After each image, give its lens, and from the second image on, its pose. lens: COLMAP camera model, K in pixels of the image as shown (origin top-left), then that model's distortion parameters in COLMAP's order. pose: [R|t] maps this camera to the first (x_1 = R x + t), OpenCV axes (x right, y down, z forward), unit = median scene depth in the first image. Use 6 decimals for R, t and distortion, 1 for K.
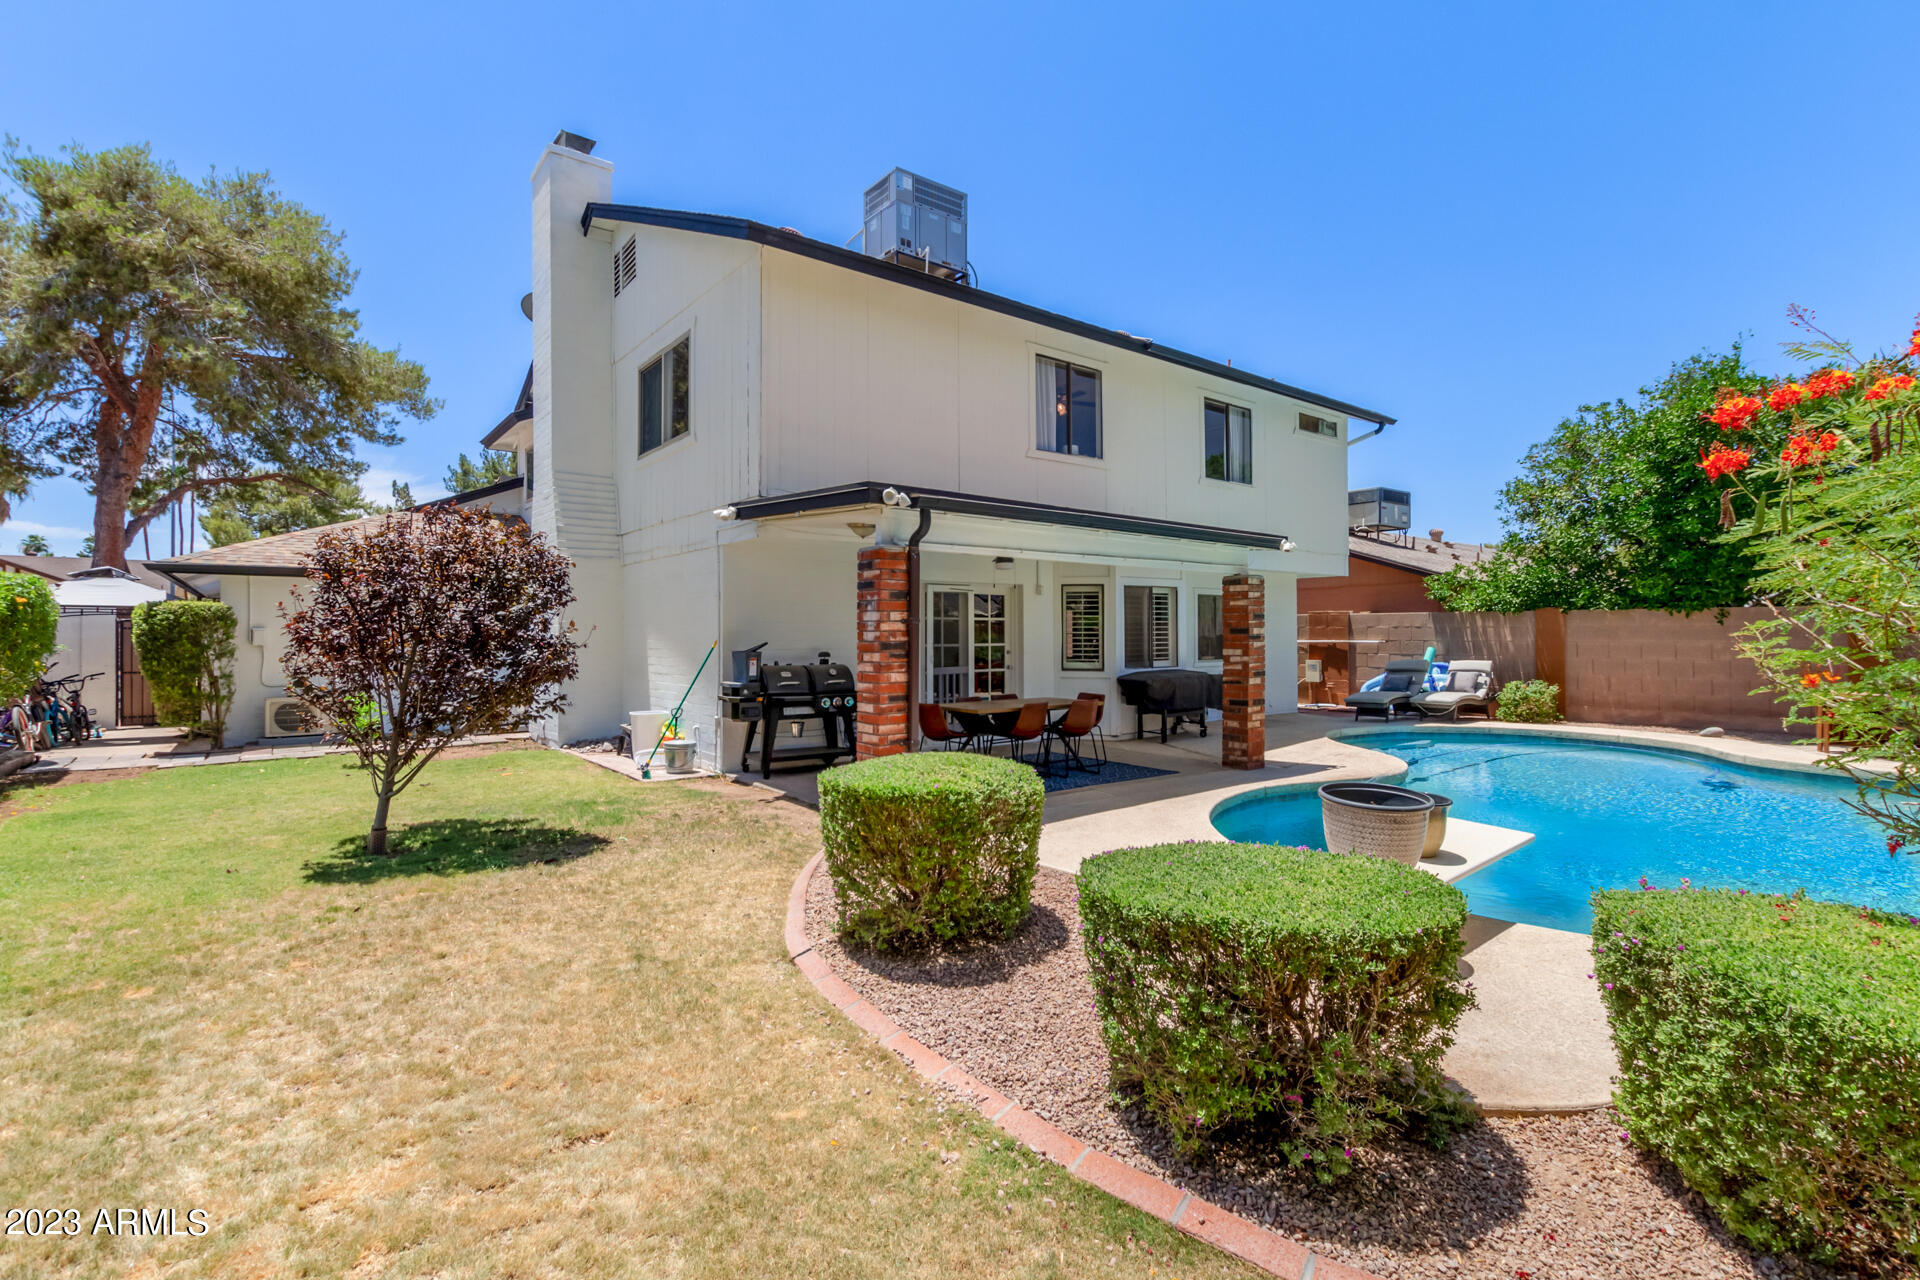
lens RADIAL K [[879.7, 0, 951.7], [0, 879.7, 628.8], [0, 0, 1]] dist [0.005537, 0.000310]
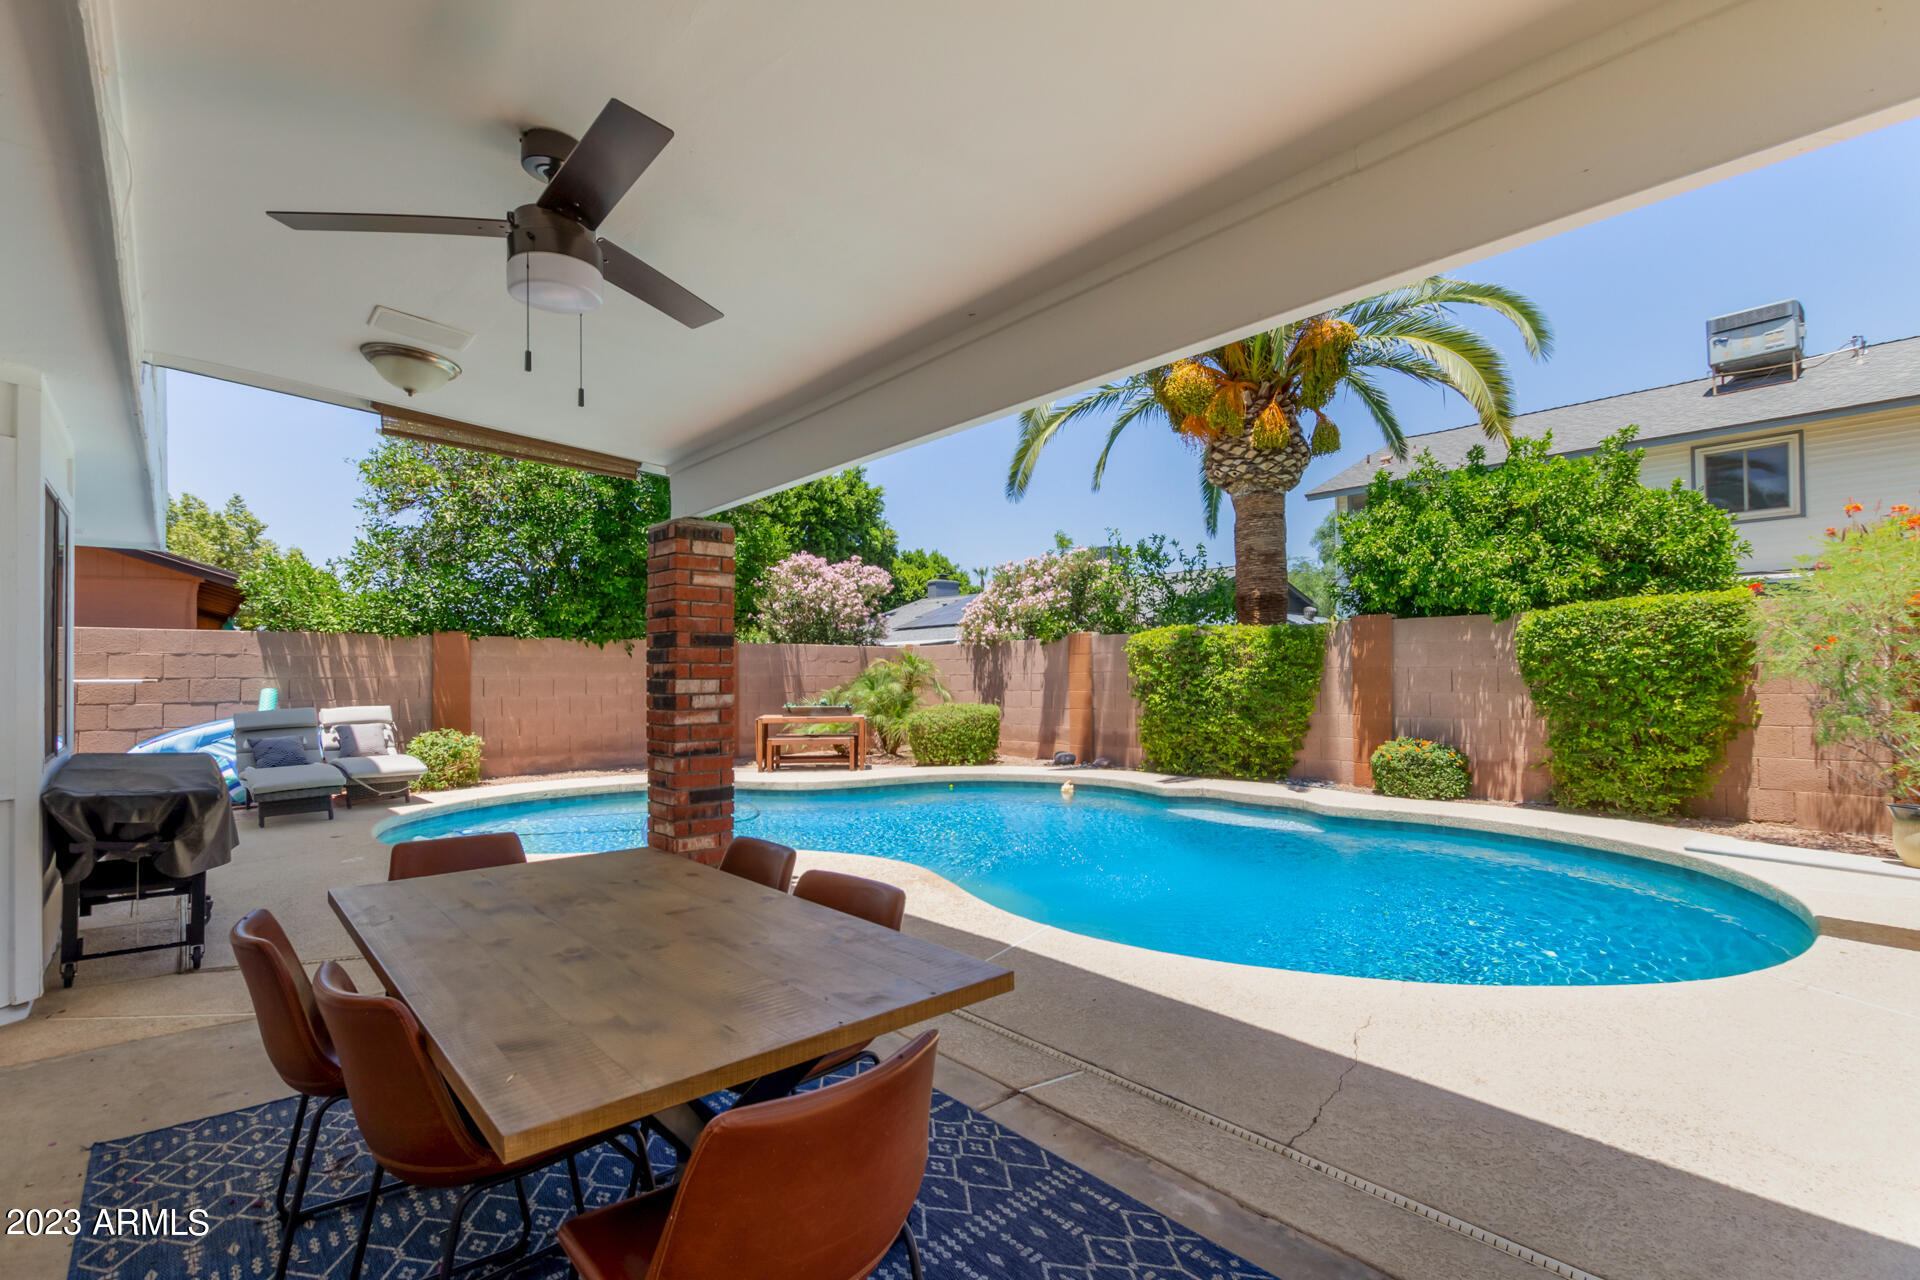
lens RADIAL K [[879.7, 0, 961.9], [0, 879.7, 657.5], [0, 0, 1]] dist [0.005537, 0.000310]
pose [[-0.076318, 0.022490, 0.996830, -0.120850], [-0.001082, 0.999743, -0.022638, 0.017749], [-0.997083, -0.002806, -0.076274, 0.735128]]
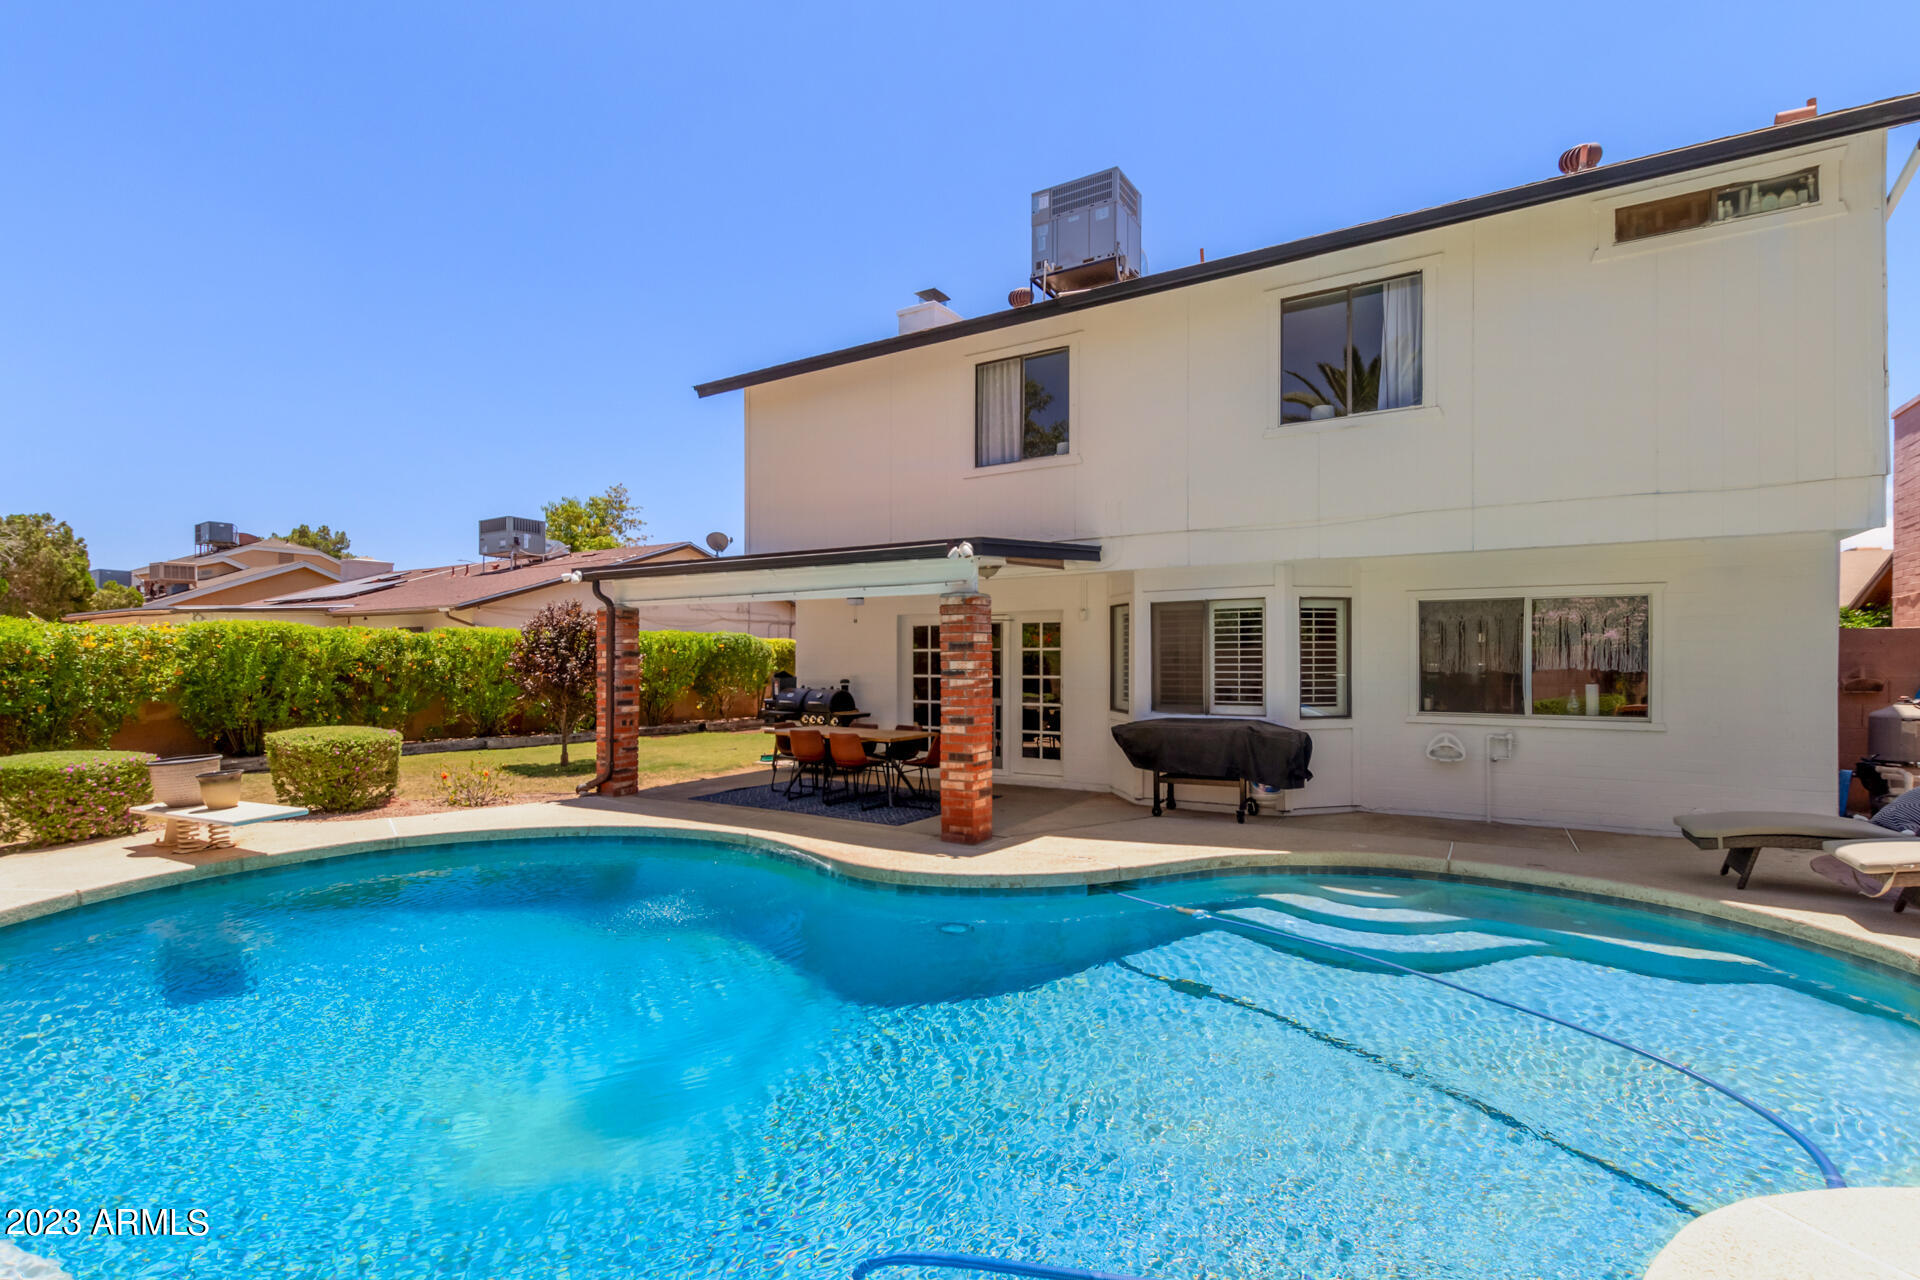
lens RADIAL K [[879.7, 0, 954.3], [0, 879.7, 658.9], [0, 0, 1]] dist [0.005537, 0.000310]
pose [[0.333580, 0.000922, -0.942721, 0.843522], [0.003481, 0.999992, 0.002209, -0.003599], [0.942715, -0.004018, 0.333574, 0.584397]]
